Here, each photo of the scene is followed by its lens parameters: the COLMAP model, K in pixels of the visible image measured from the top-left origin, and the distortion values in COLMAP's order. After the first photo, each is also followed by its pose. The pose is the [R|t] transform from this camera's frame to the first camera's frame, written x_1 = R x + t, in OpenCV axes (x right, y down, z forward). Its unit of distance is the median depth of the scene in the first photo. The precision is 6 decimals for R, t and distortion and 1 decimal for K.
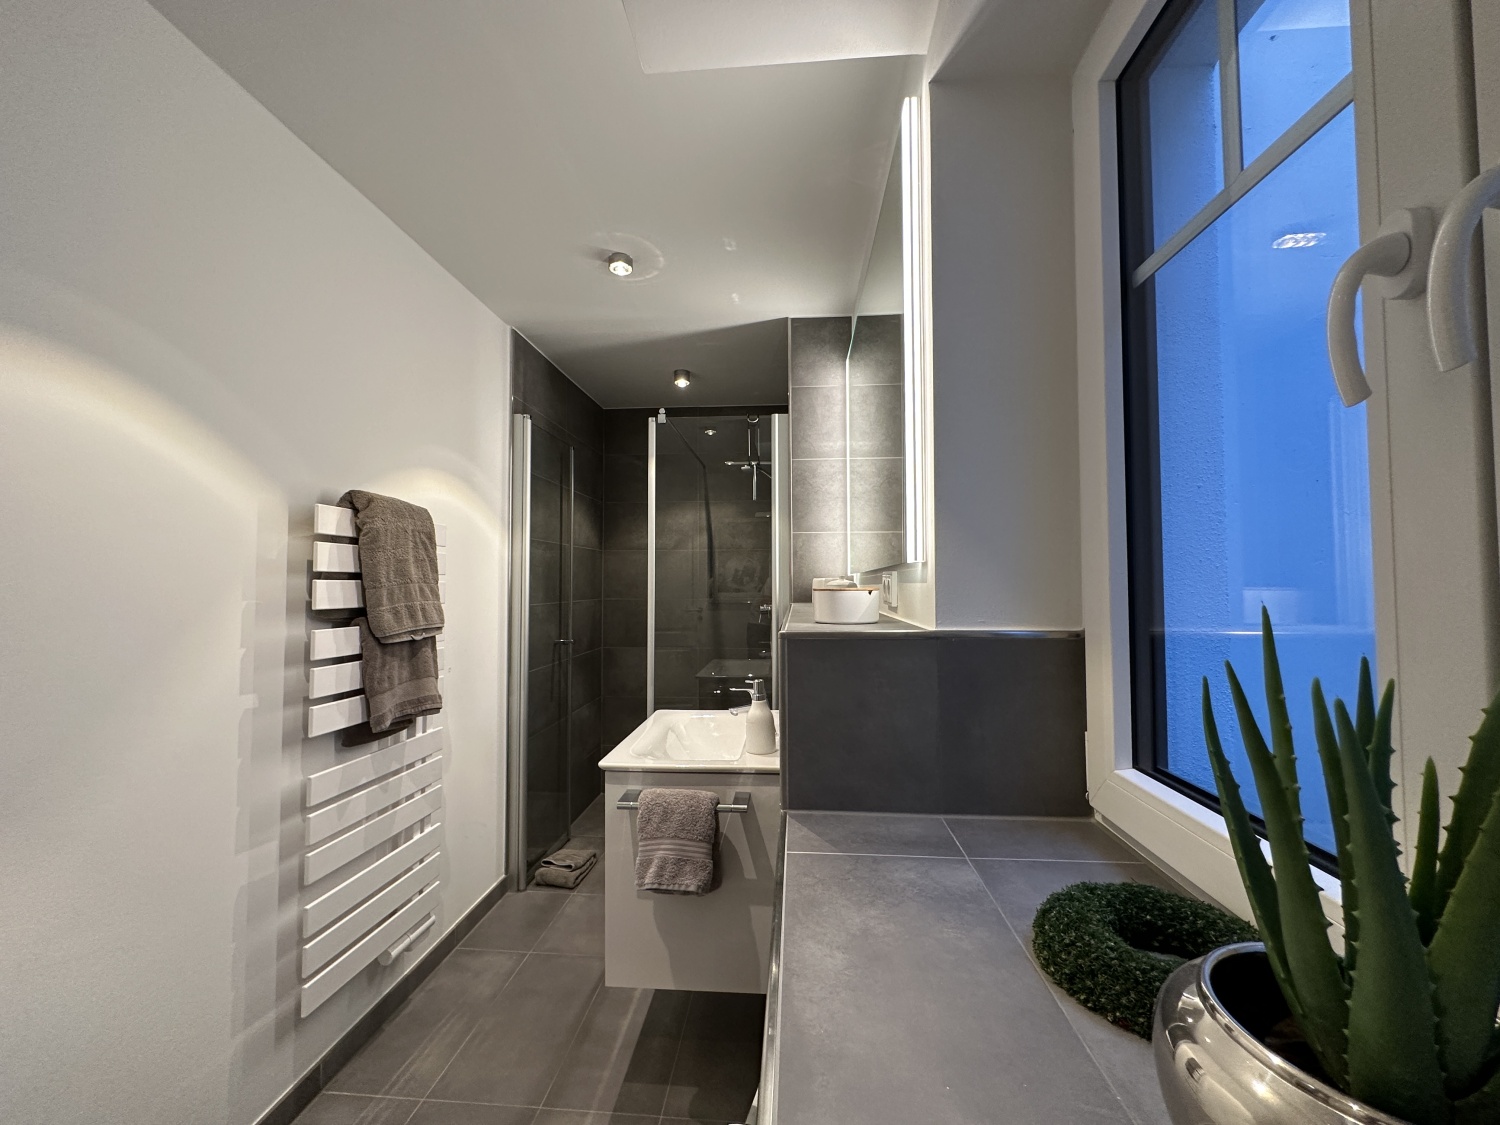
lens RADIAL K [[599.2, 0, 750.0], [0, 599.2, 562.5], [0, 0, 1]] dist [-0.002569, 0.000342]
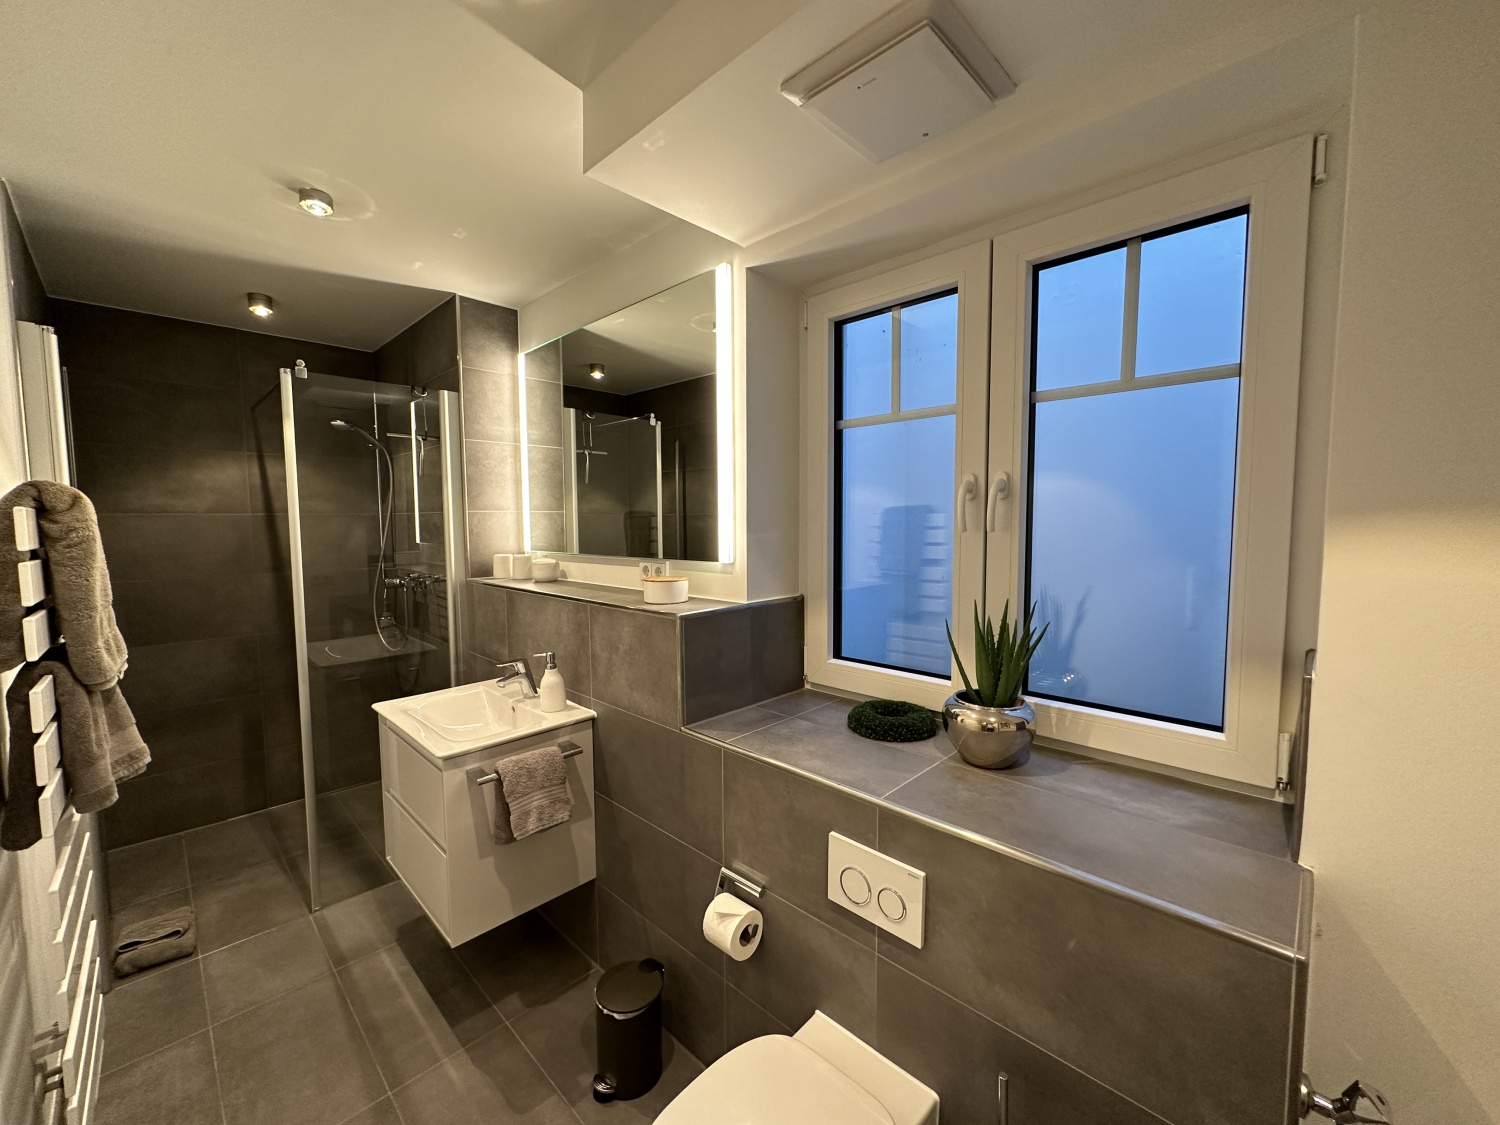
lens RADIAL K [[599.2, 0, 750.0], [0, 599.2, 562.5], [0, 0, 1]] dist [-0.002569, 0.000342]
pose [[0.644166, -0.056316, 0.762810, -0.610229], [-0.020423, 0.995664, 0.090754, -0.097757], [-0.764613, -0.074039, 0.640223, -0.063824]]
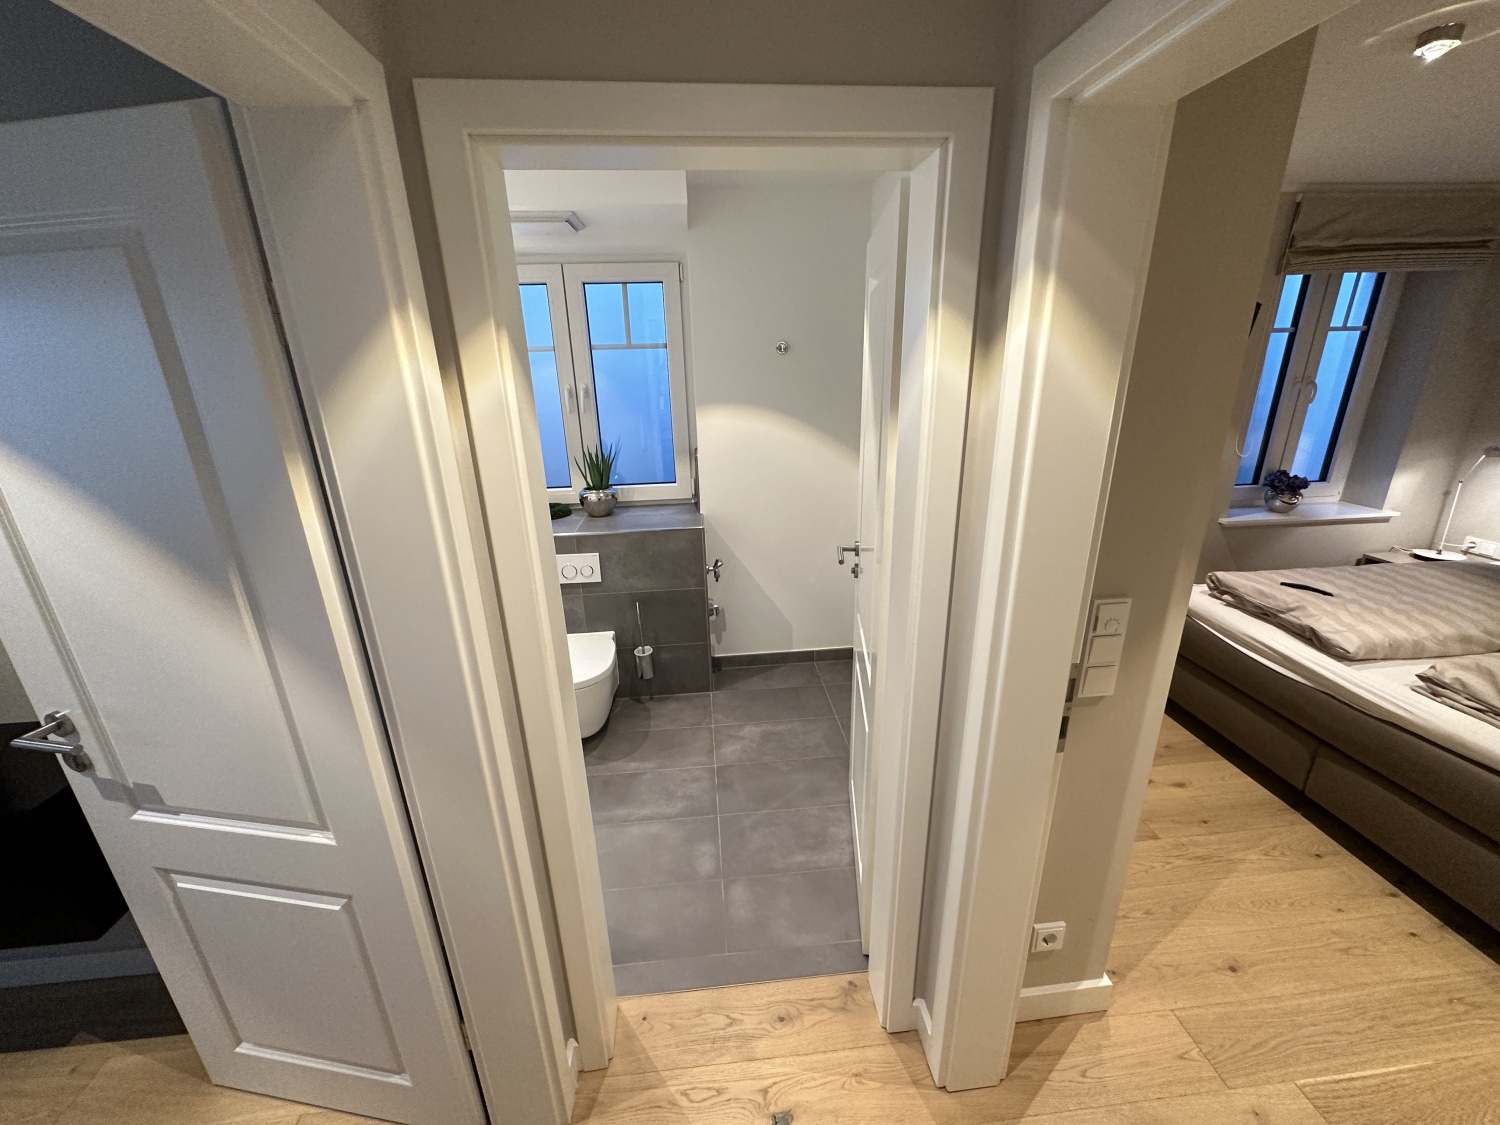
lens RADIAL K [[599.2, 0, 750.0], [0, 599.2, 562.5], [0, 0, 1]] dist [-0.002569, 0.000342]
pose [[-0.159497, -0.318646, 0.934358, -1.697693], [-0.005614, 0.946752, 0.321915, -0.232759], [-0.987183, 0.046099, -0.152793, 0.020382]]
